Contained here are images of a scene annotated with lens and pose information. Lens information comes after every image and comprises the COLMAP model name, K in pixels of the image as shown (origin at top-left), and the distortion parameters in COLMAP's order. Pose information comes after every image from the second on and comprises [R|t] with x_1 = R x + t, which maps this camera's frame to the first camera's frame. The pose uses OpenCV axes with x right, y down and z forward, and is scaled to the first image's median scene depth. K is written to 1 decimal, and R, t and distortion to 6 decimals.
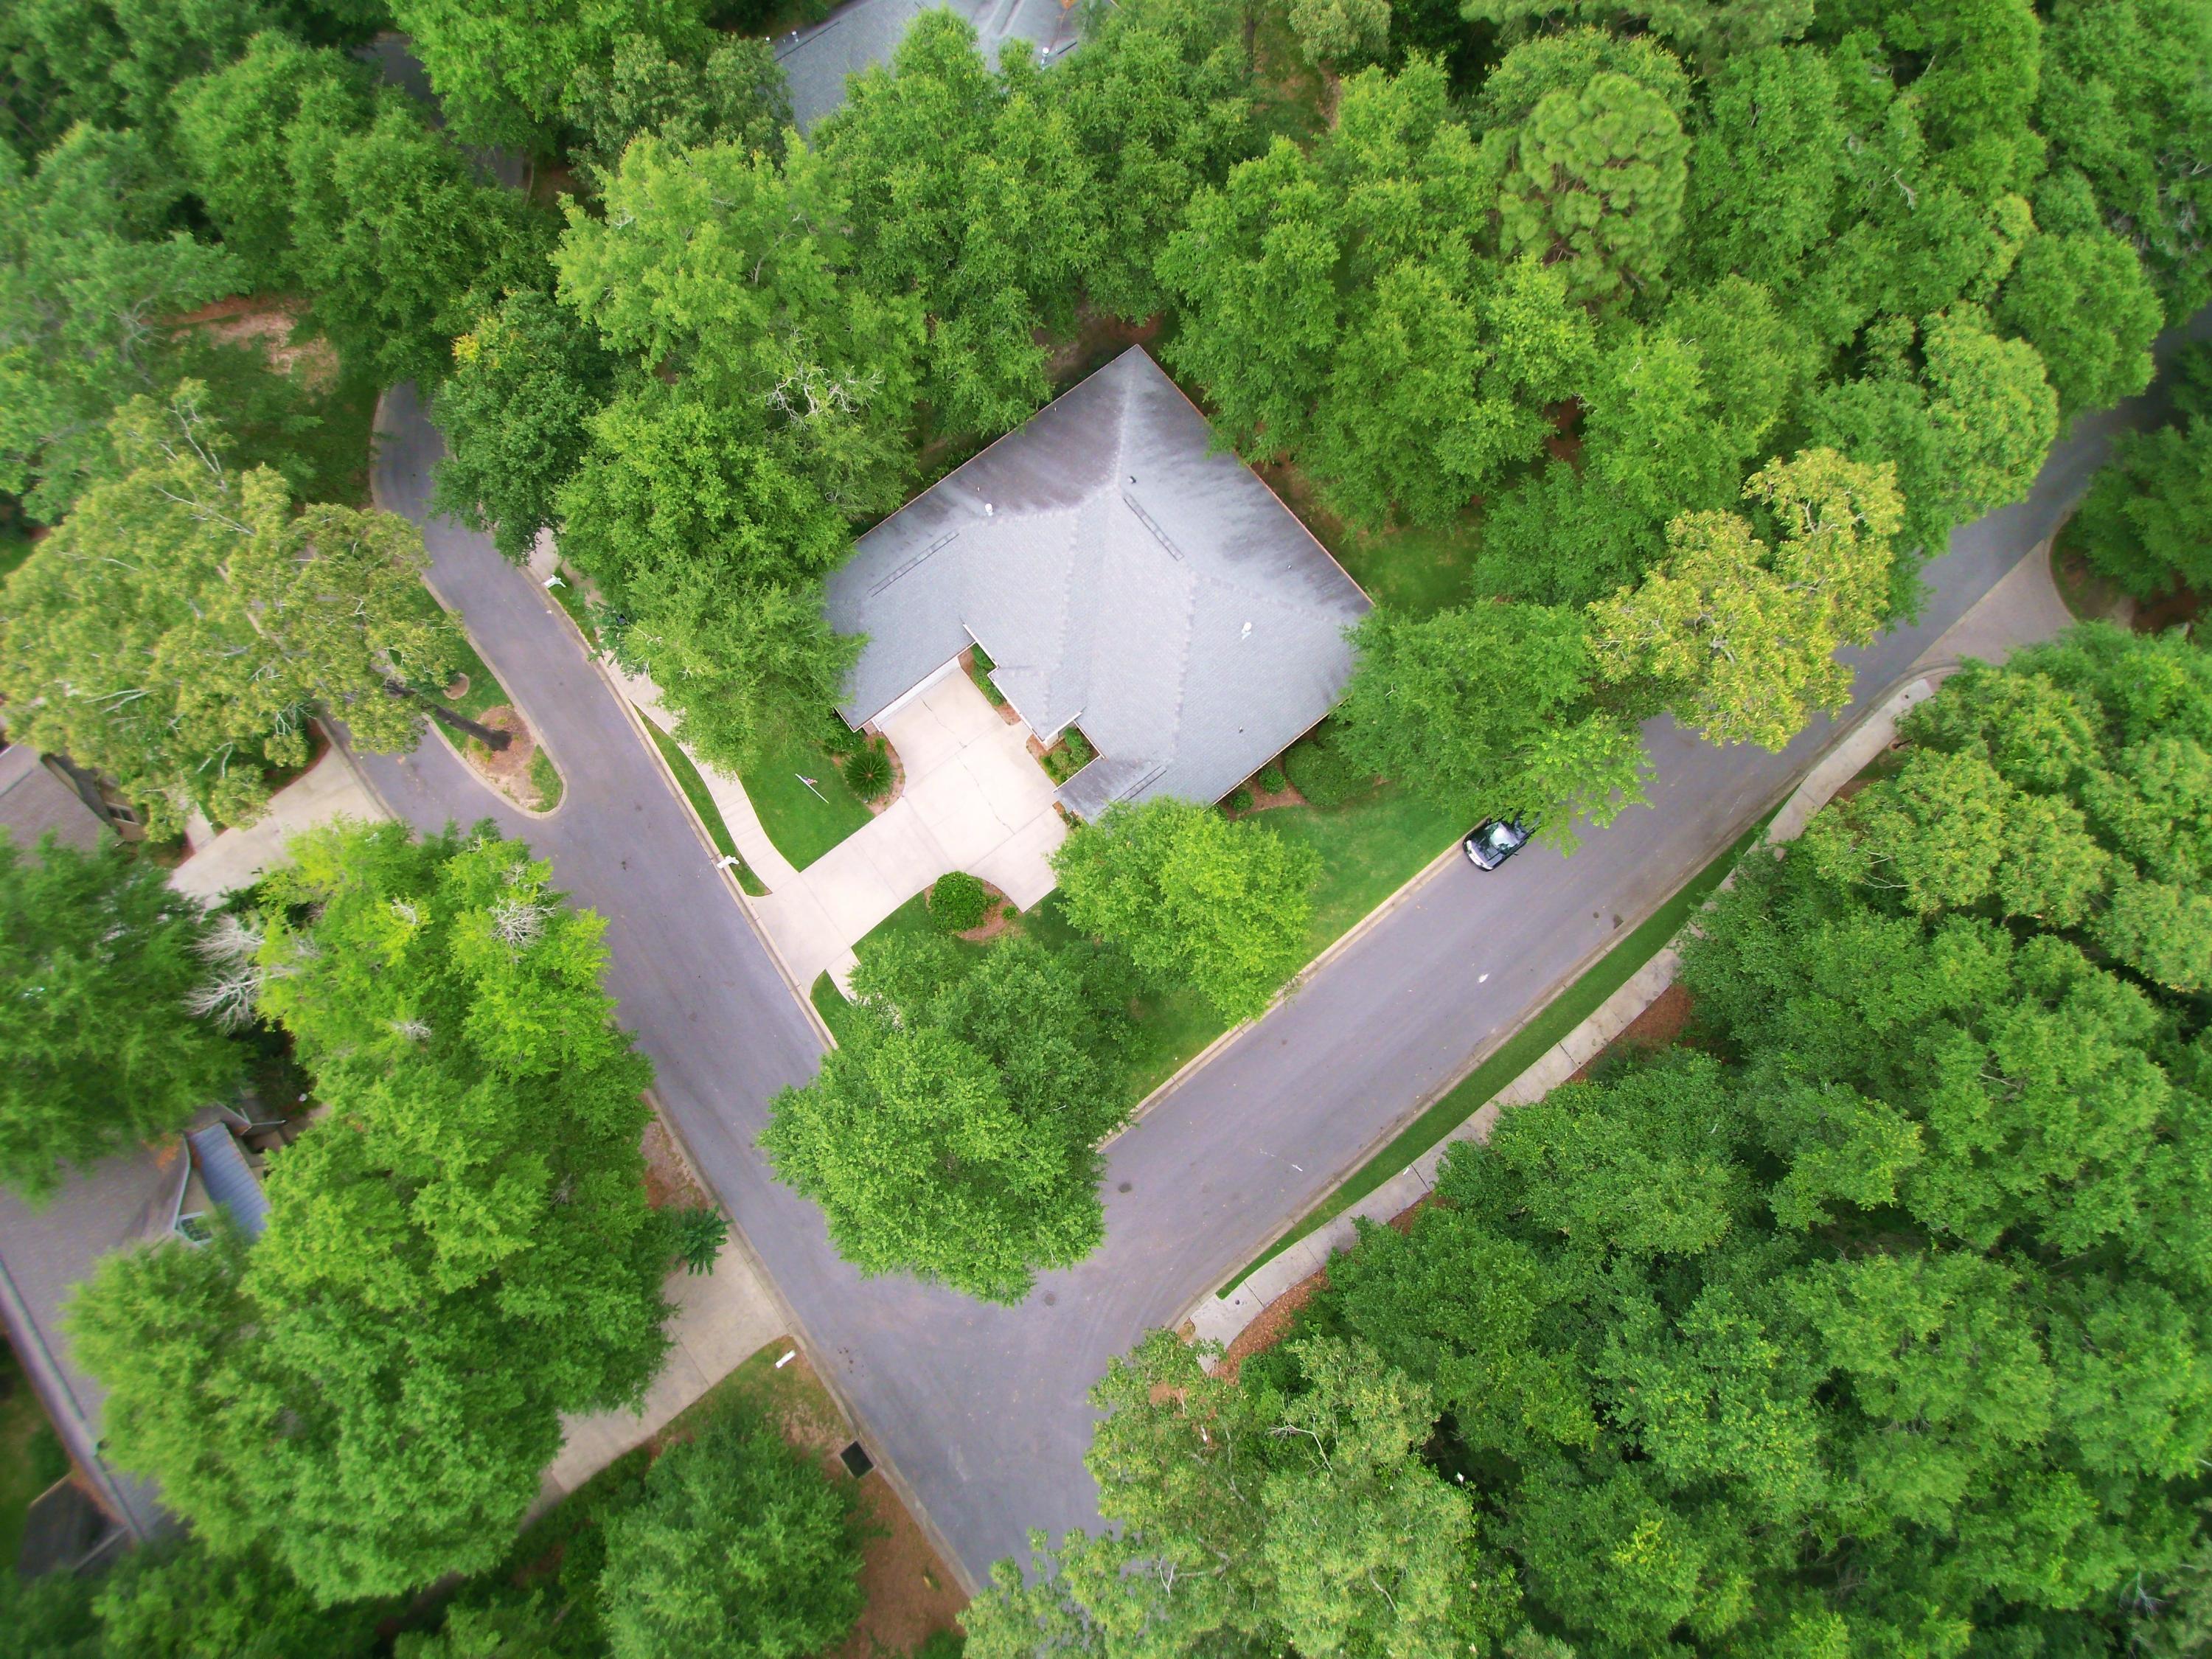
lens RADIAL K [[1033.0, 0, 1093.3], [0, 1033.0, 828.2], [0, 0, 1]] dist [-0.034427, -0.013225]
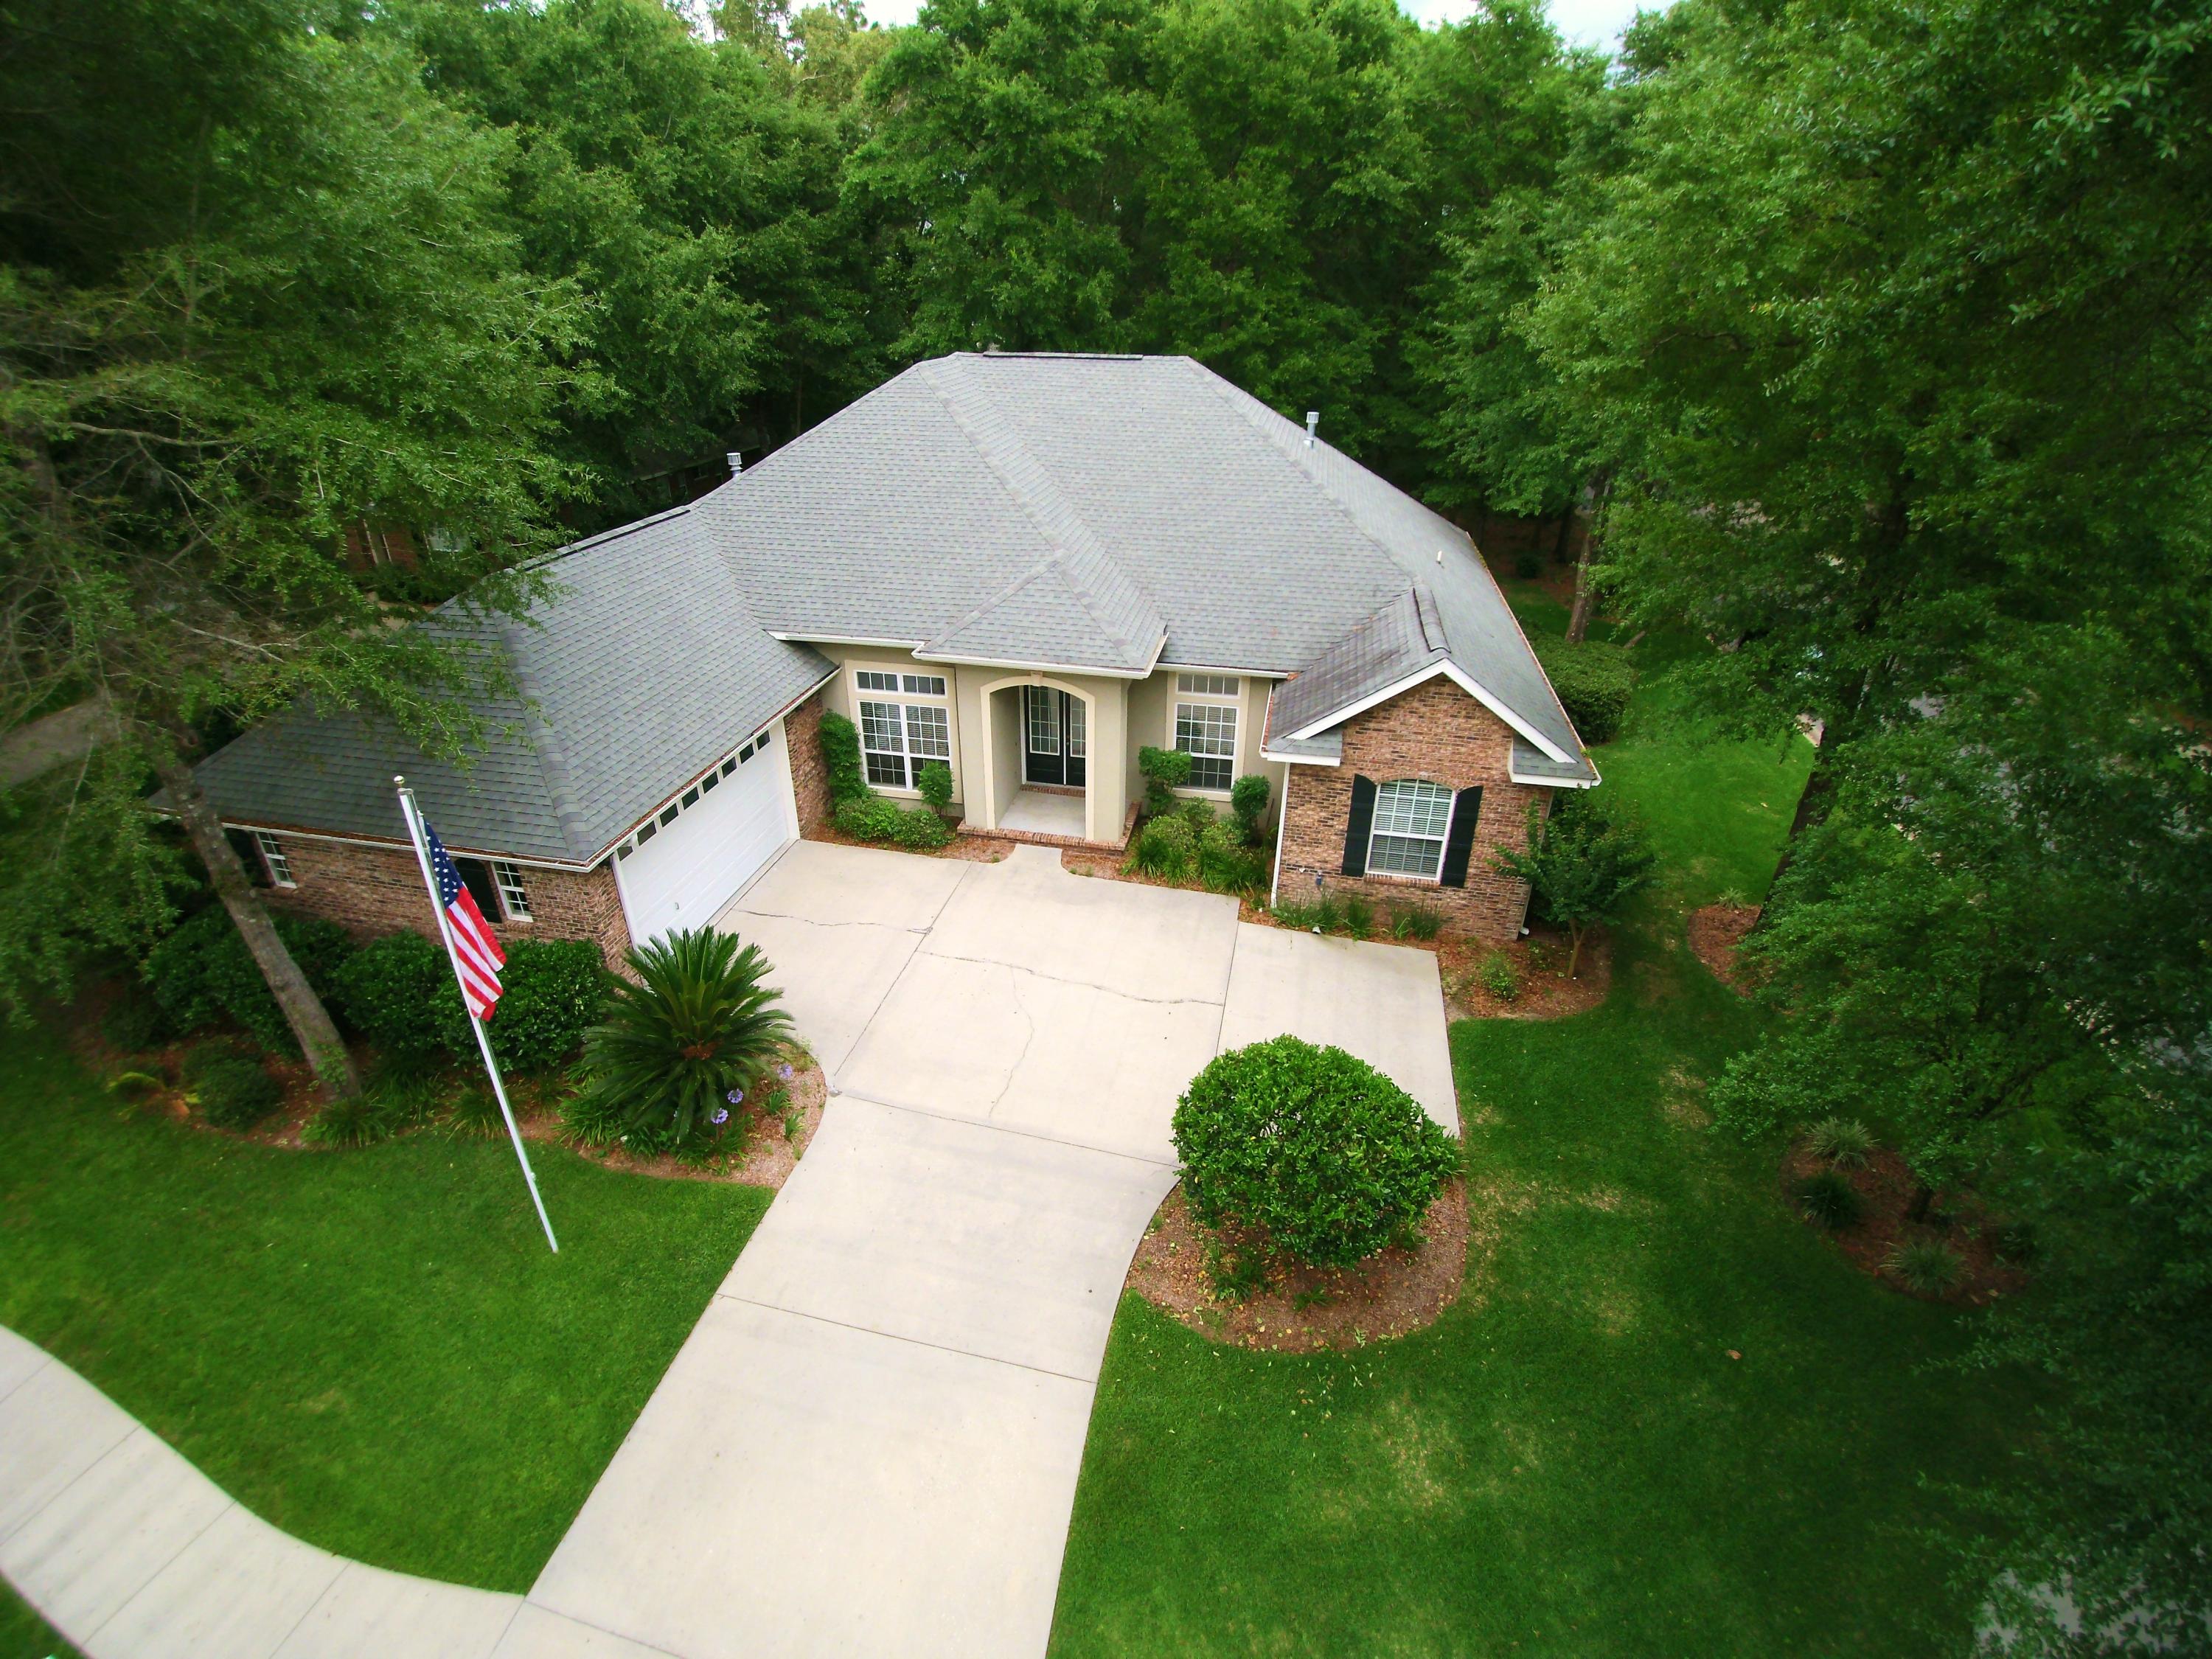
lens RADIAL K [[1032.5, 0, 1094.1], [0, 1032.5, 822.3], [0, 0, 1]] dist [-0.023455, -0.023286]
pose [[0.769998, -0.300237, 0.562992, -0.340238], [0.627018, 0.519407, -0.580572, 0.170810], [-0.118113, 0.800046, 0.588197, 1.001838]]
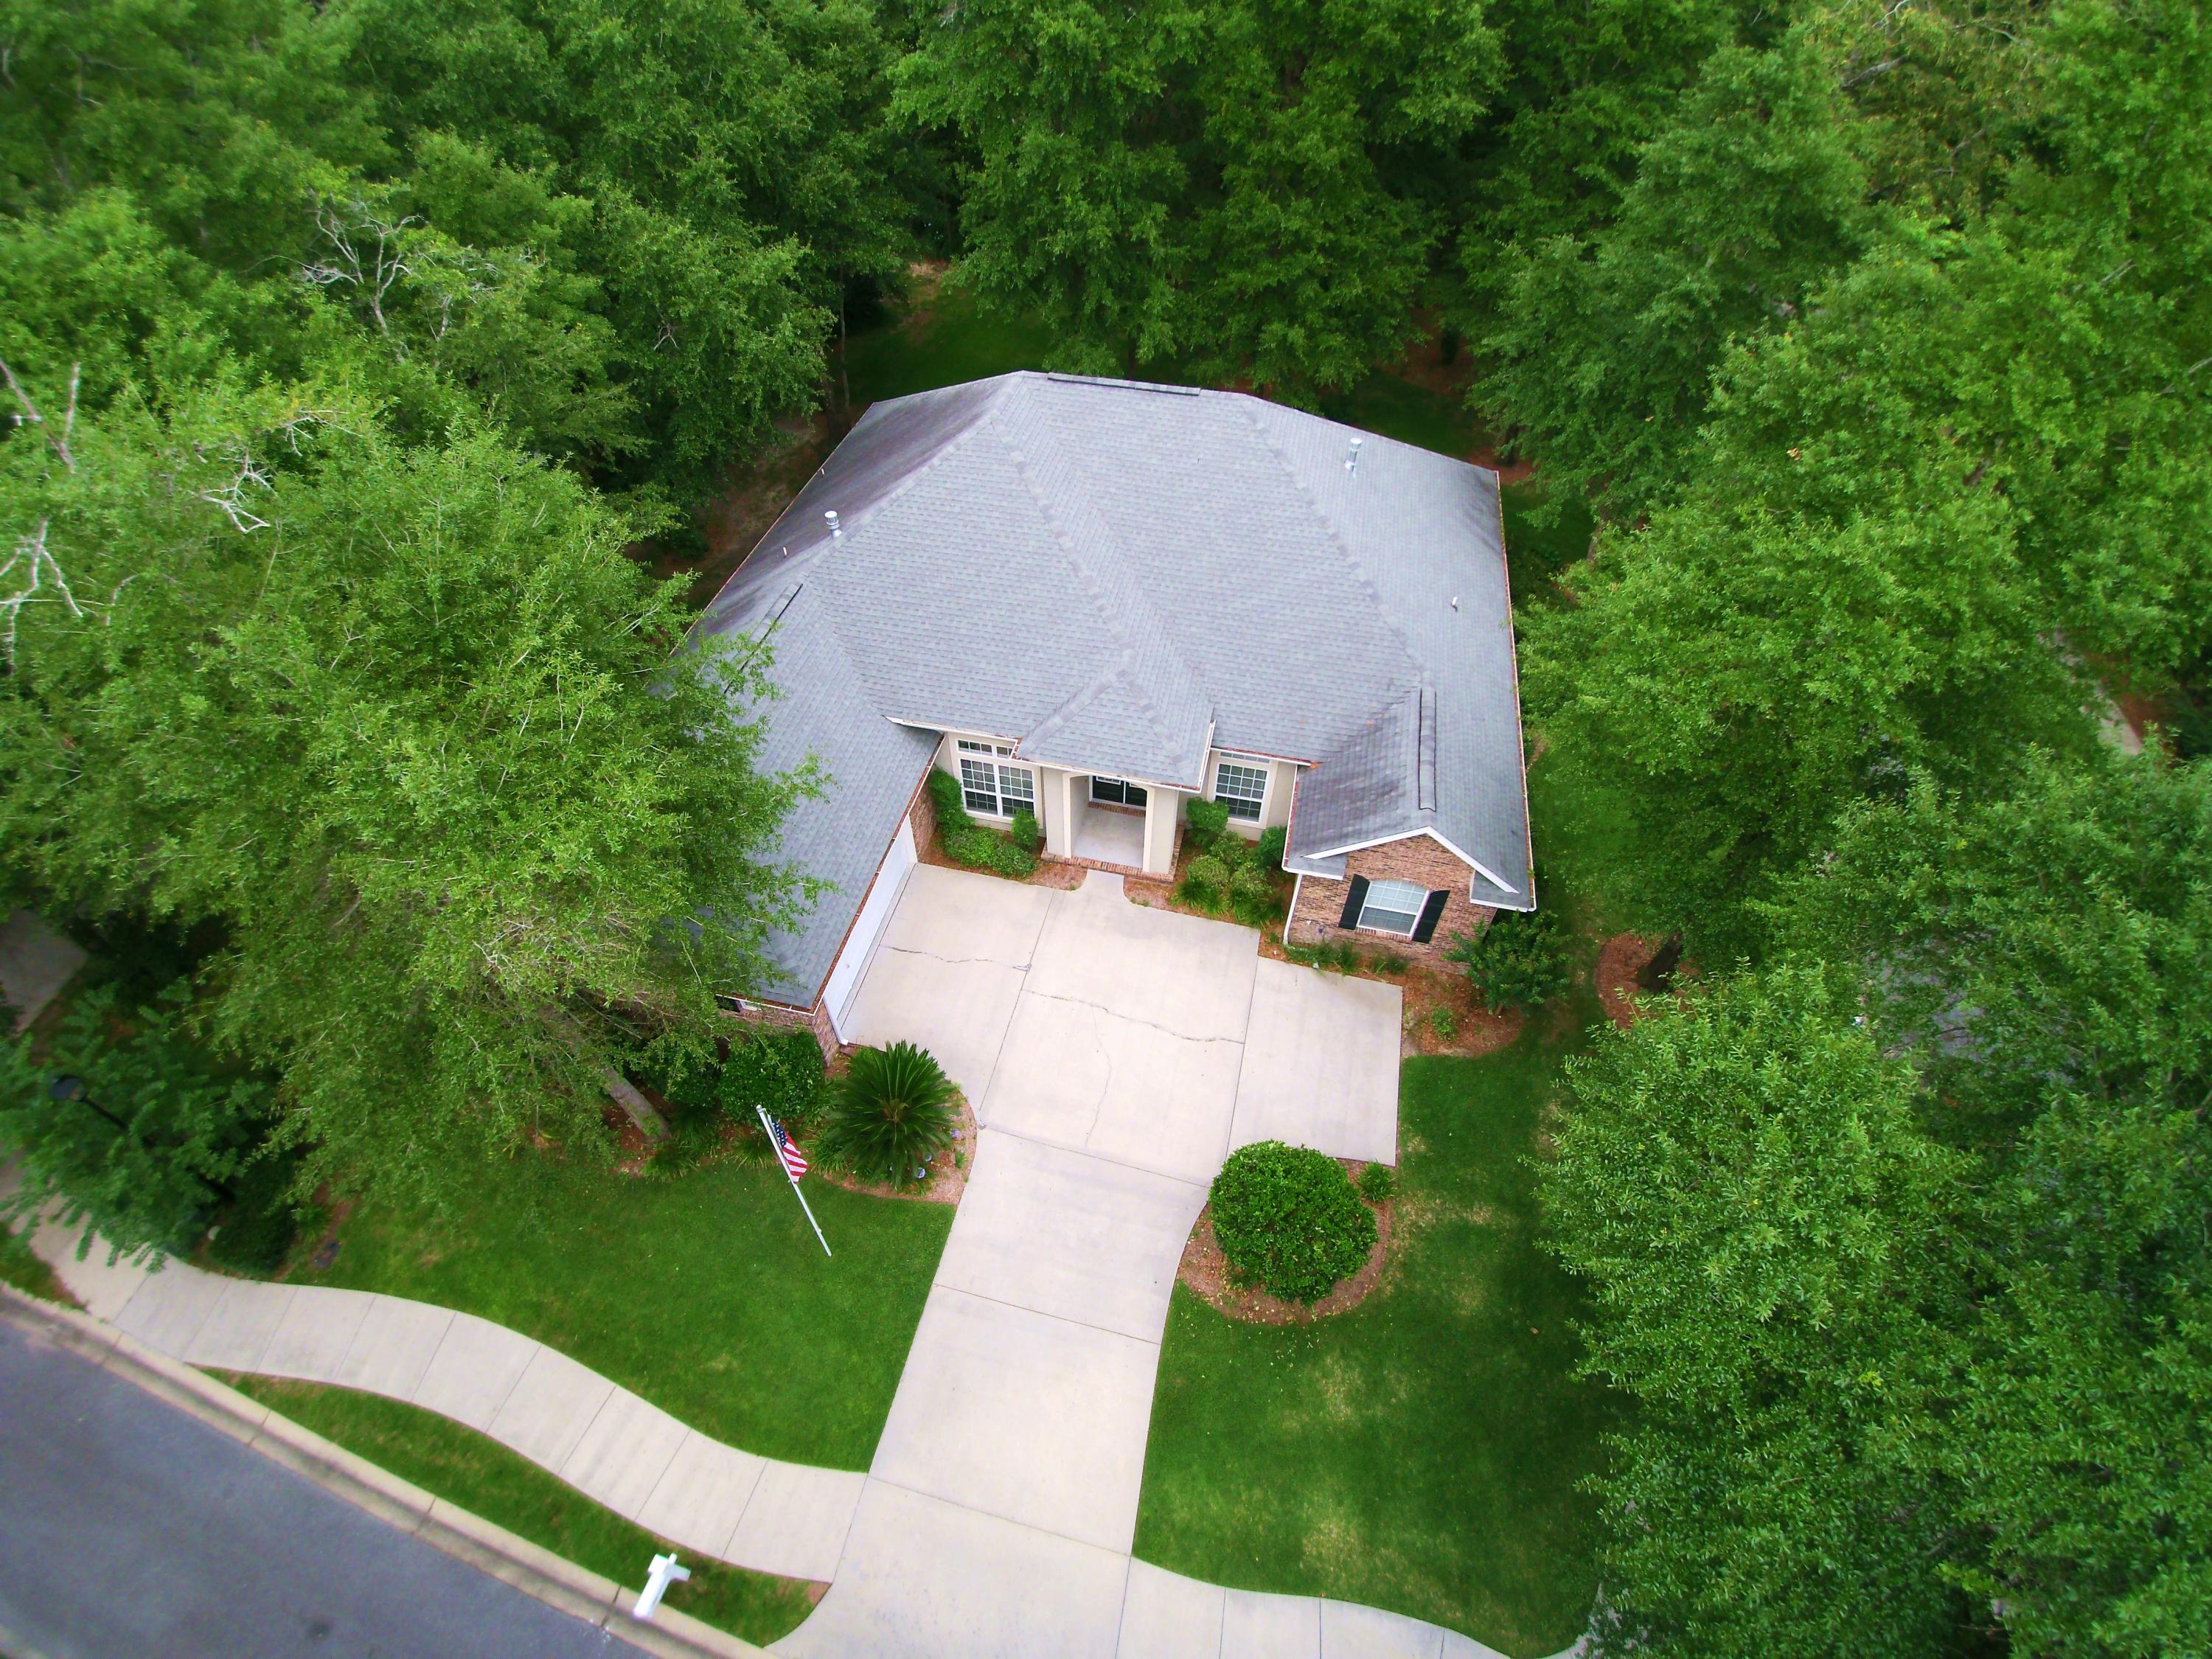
lens RADIAL K [[1033.0, 0, 1093.3], [0, 1033.0, 828.2], [0, 0, 1]] dist [-0.034427, -0.013225]
pose [[0.780340, -0.466677, 0.416271, -0.342152], [0.614856, 0.694022, -0.374547, 0.085941], [-0.114109, 0.548221, 0.828513, 0.765586]]
